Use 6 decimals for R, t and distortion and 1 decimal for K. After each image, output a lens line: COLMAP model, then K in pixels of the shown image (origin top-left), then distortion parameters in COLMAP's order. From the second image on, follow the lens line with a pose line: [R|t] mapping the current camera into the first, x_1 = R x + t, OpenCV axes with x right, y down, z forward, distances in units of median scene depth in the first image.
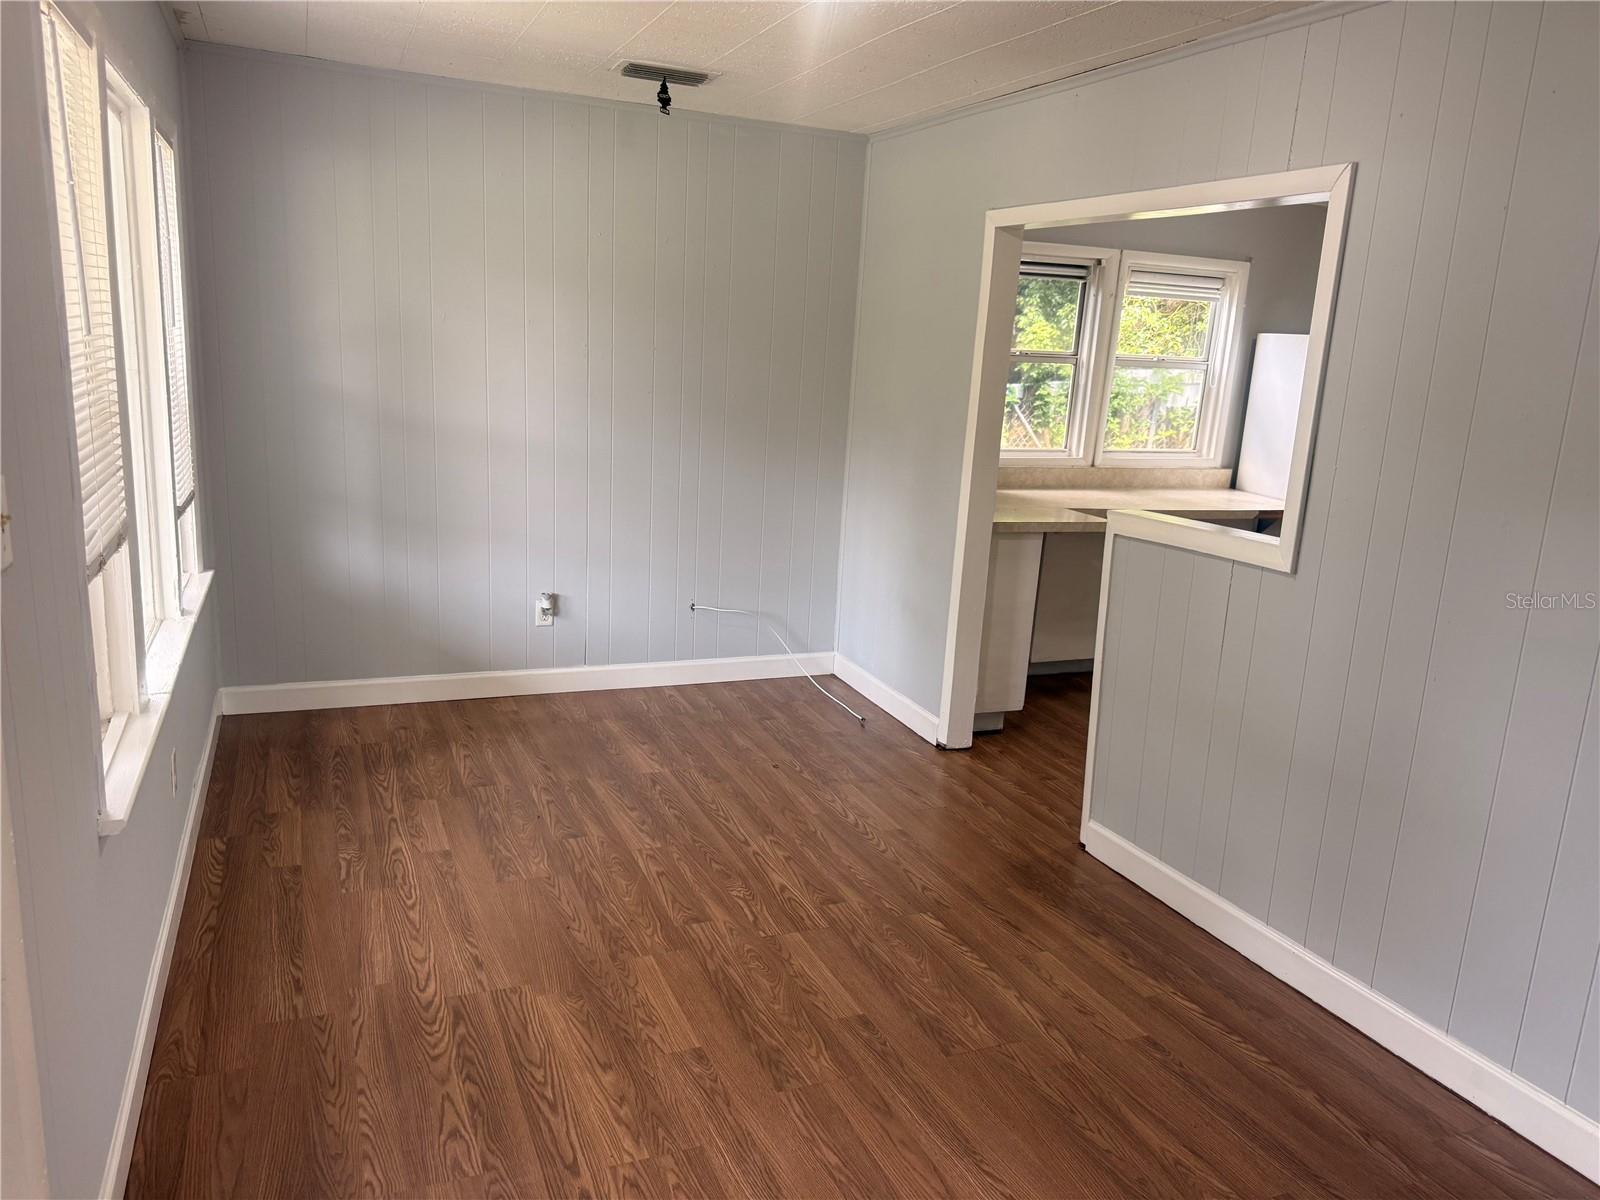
lens RADIAL K [[1124.9, 0, 793.6], [0, 1124.9, 603.3], [0, 0, 1]] dist [0.033302, -0.045661]
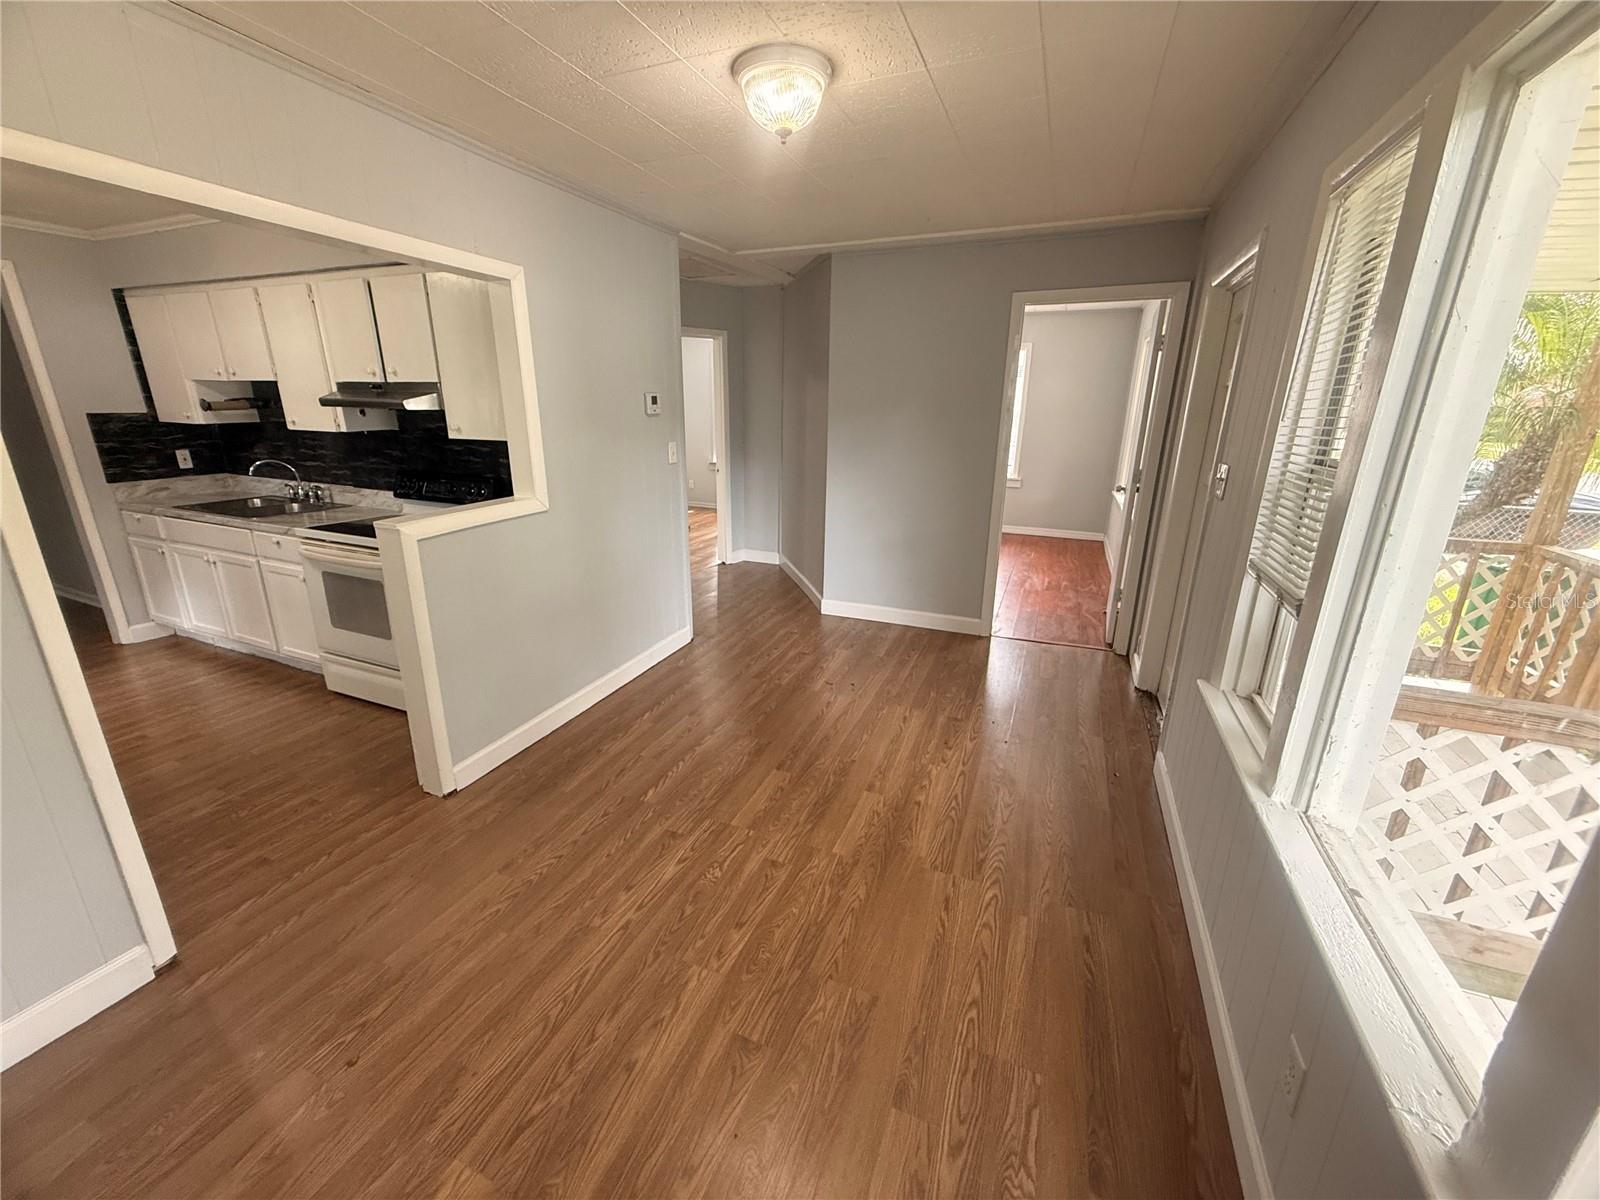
lens RADIAL K [[636.8, 0, 794.8], [0, 636.8, 598.7], [0, 0, 1]] dist [-0.000865, 0.000199]
pose [[-0.698396, -0.271288, 0.662304, -0.446746], [0.108880, 0.874335, 0.472951, -0.283950], [-0.707382, 0.402419, -0.581094, 1.154008]]
